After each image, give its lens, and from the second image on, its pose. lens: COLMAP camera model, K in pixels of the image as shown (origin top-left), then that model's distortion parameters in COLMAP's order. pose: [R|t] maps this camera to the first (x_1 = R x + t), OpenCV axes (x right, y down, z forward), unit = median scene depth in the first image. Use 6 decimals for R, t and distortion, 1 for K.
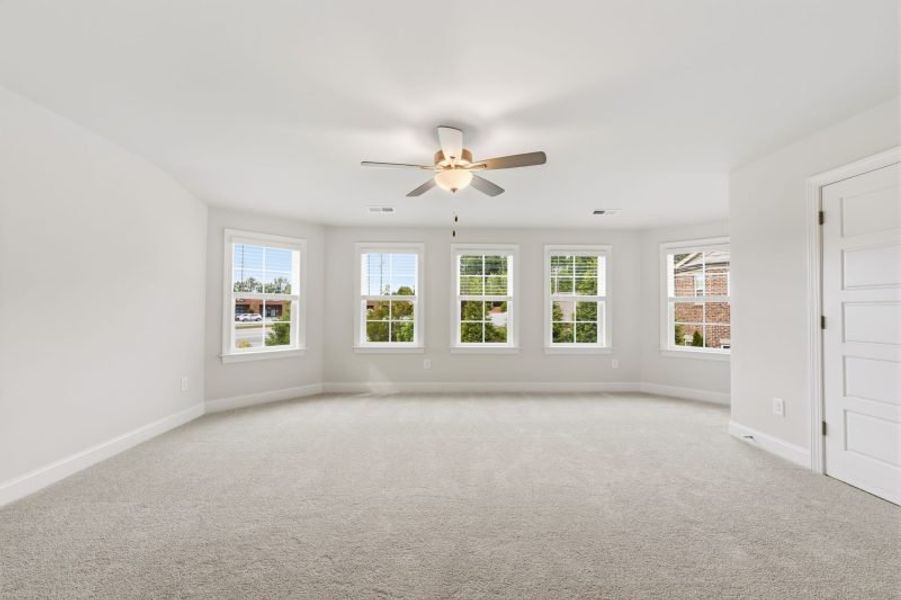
lens RADIAL K [[365.0, 0, 449.2], [0, 365.0, 299.3], [0, 0, 1]] dist [0.002805, -0.000642]
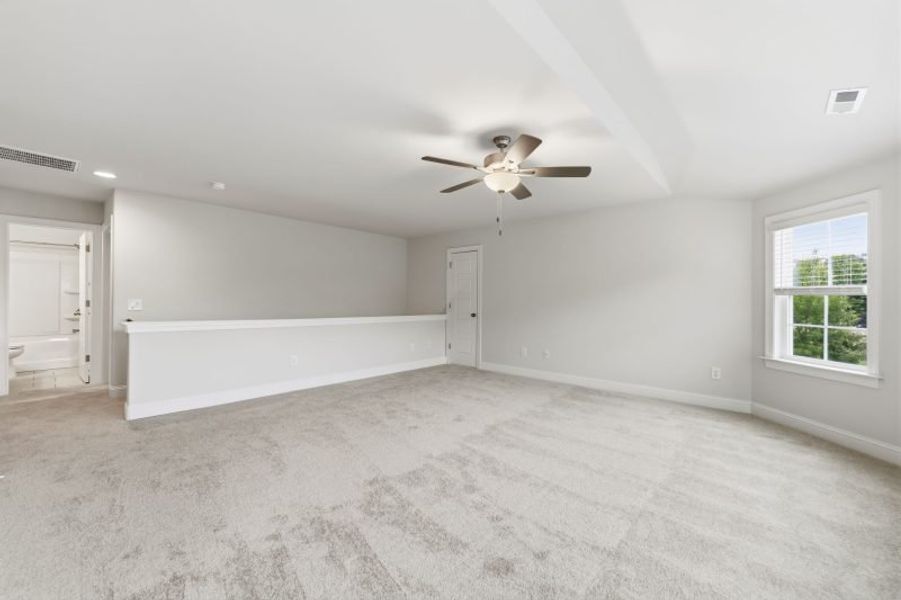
lens RADIAL K [[365.0, 0, 451.1], [0, 365.0, 299.9], [0, 0, 1]] dist [0.002805, -0.000642]
pose [[-0.696612, -0.012836, -0.717333, 0.457295], [0.004004, 0.999755, -0.021778, 0.020432], [0.717437, -0.018043, -0.696390, 0.853083]]
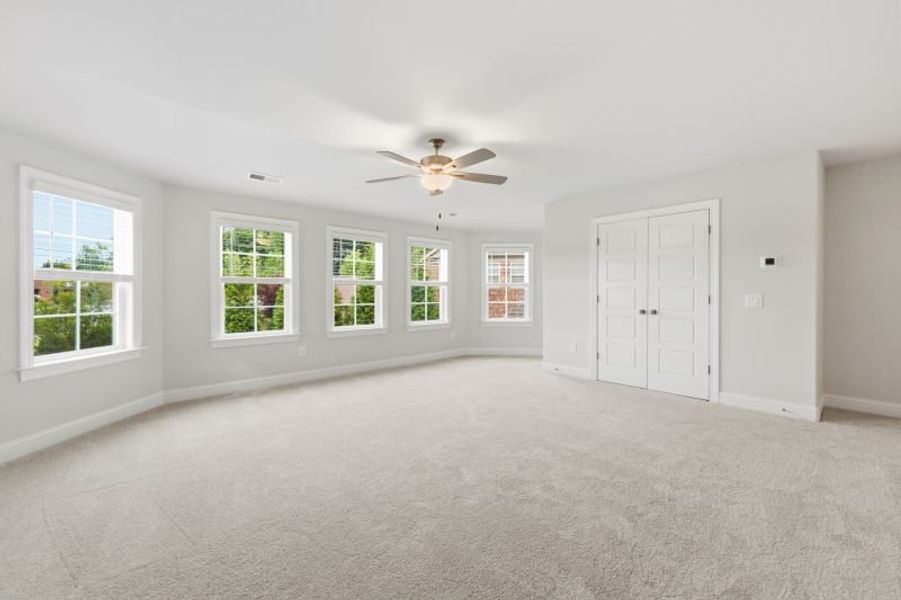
lens RADIAL K [[365.0, 0, 459.2], [0, 365.0, 293.6], [0, 0, 1]] dist [0.002805, -0.000642]
pose [[0.756393, -0.006959, 0.654081, -0.365836], [-0.012591, 0.999603, 0.025196, -0.000456], [-0.653996, -0.027293, 0.756005, 0.031889]]
